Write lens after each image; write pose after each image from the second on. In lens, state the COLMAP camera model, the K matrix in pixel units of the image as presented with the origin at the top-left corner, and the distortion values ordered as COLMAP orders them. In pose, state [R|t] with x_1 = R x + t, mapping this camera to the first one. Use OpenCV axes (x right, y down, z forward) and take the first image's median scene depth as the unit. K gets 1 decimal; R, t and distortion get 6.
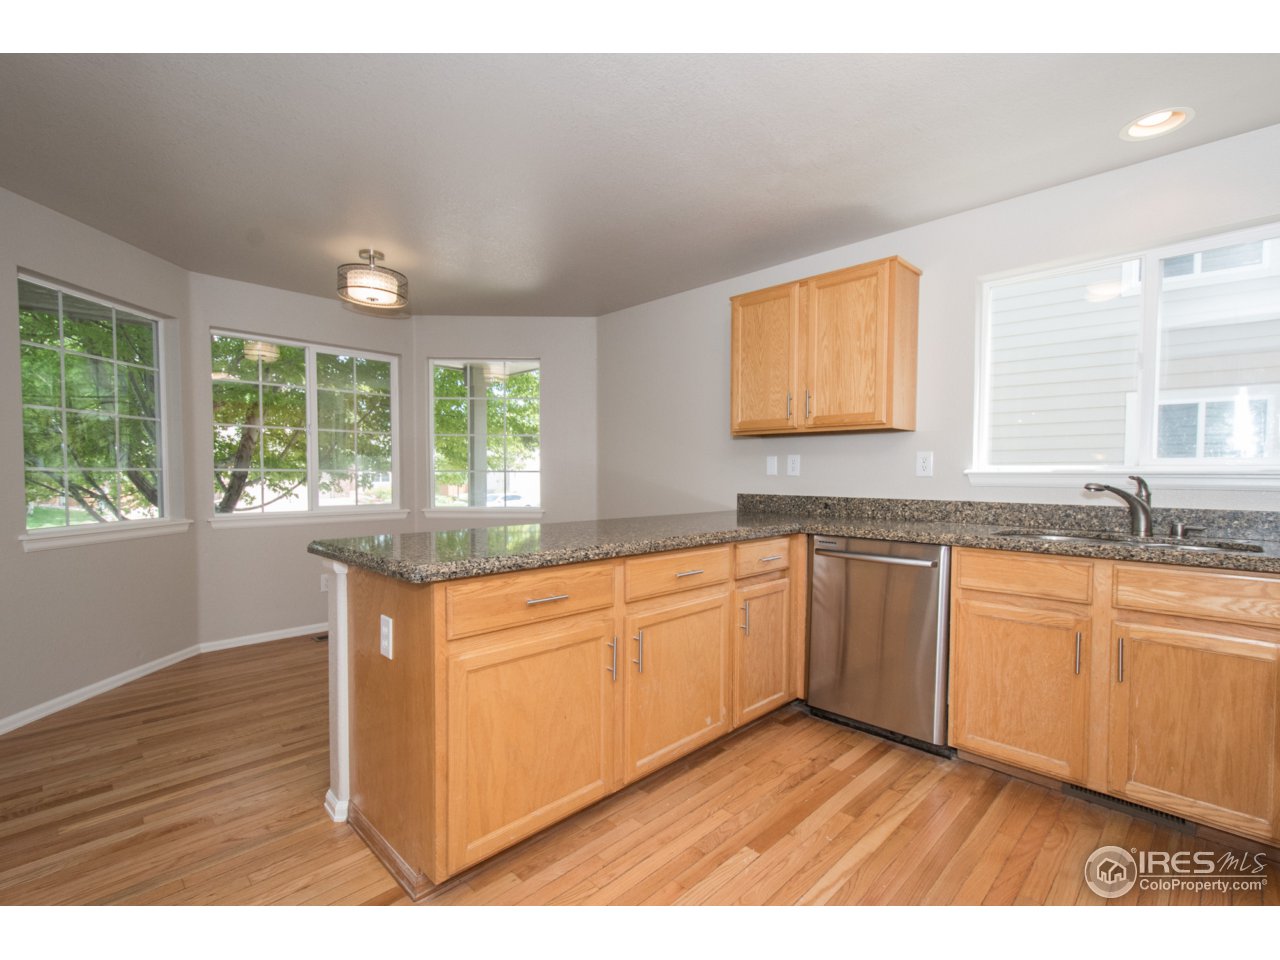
lens RADIAL K [[563.8, 0, 637.4], [0, 563.8, 487.0], [0, 0, 1]] dist [-0.004535, -0.001379]
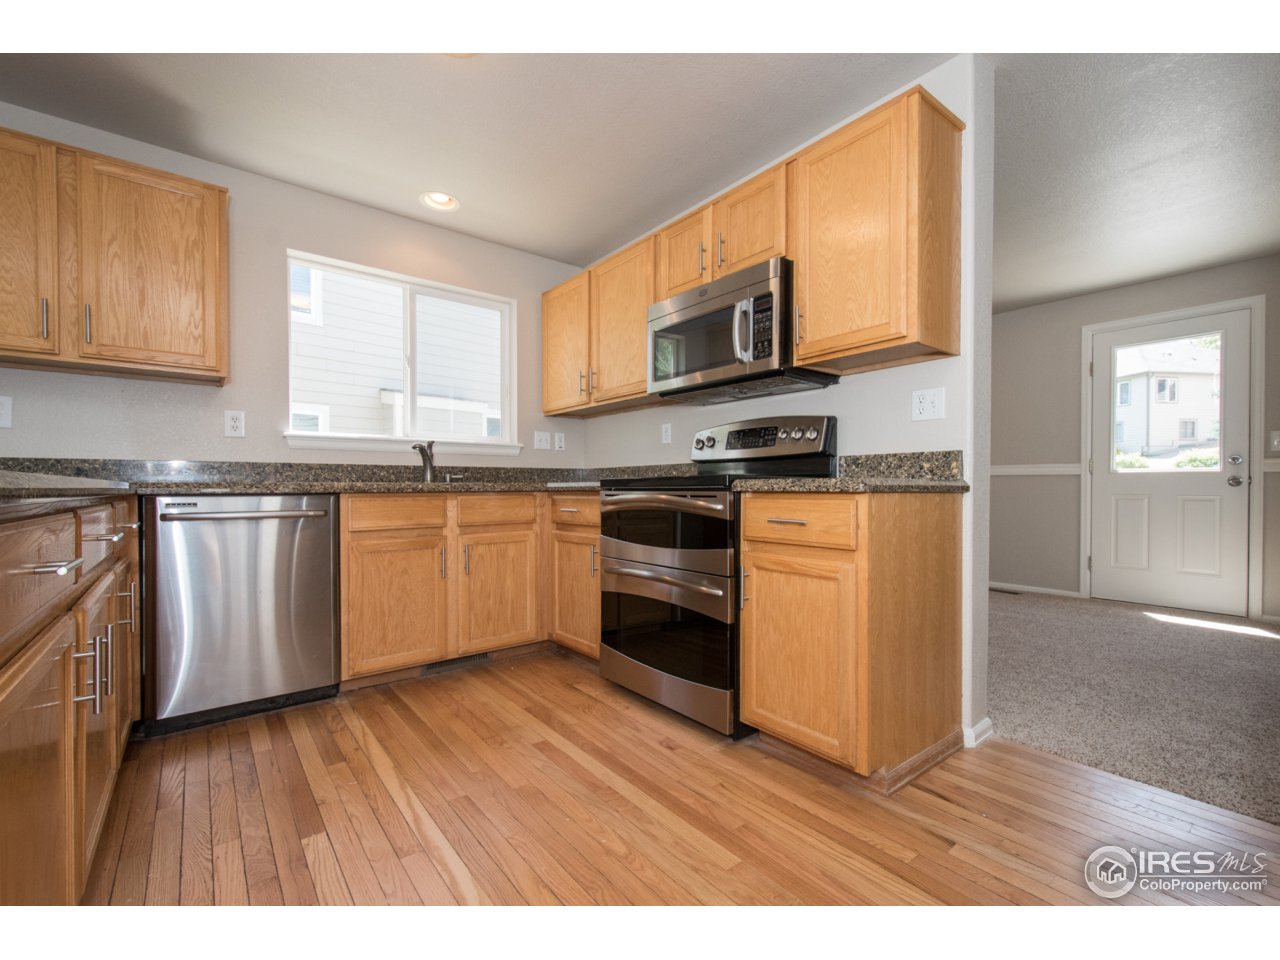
lens RADIAL K [[563.8, 0, 637.4], [0, 563.8, 483.8], [0, 0, 1]] dist [-0.004535, -0.001379]
pose [[0.107288, -0.001469, 0.994227, -0.482920], [0.021436, 0.999770, -0.000836, 0.103683], [-0.993997, 0.021401, 0.107295, 0.339398]]
